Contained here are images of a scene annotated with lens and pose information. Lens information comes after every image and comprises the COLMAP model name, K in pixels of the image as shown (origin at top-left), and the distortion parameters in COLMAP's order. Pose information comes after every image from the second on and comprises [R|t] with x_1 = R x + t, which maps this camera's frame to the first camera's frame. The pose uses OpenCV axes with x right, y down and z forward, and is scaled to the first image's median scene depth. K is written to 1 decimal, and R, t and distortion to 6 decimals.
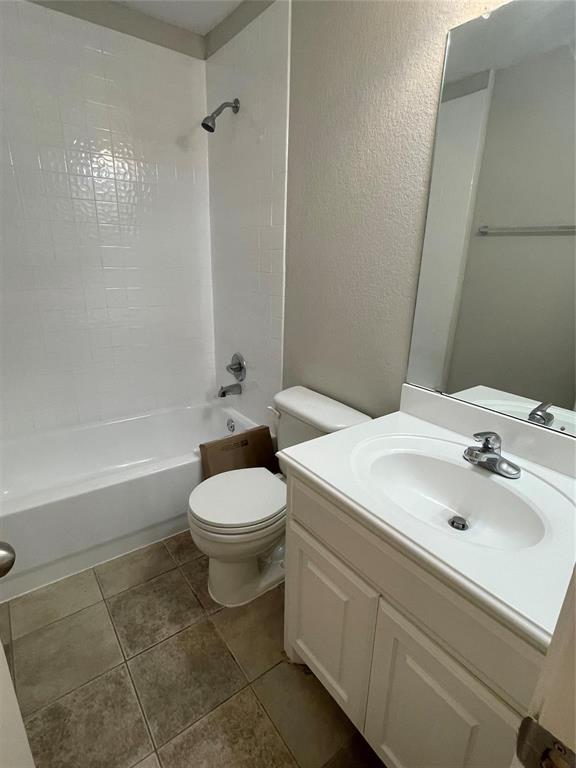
lens RADIAL K [[391.2, 0, 288.3], [0, 391.2, 383.5], [0, 0, 1]] dist [-0.003821, -0.000396]
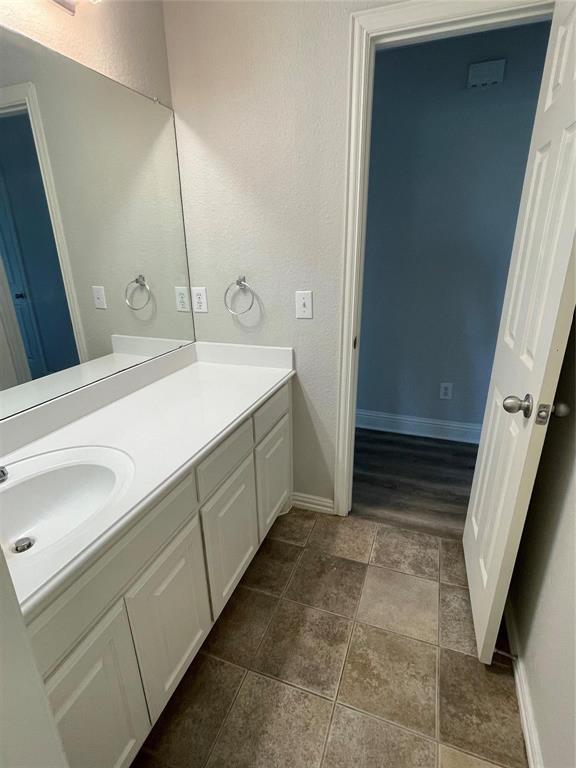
lens RADIAL K [[391.2, 0, 288.4], [0, 391.2, 385.0], [0, 0, 1]] dist [-0.003821, -0.000396]
pose [[-0.550876, -0.293415, 0.781309, -0.643493], [0.265194, 0.826104, 0.497217, -0.306964], [-0.791333, 0.481103, -0.377269, 0.786880]]
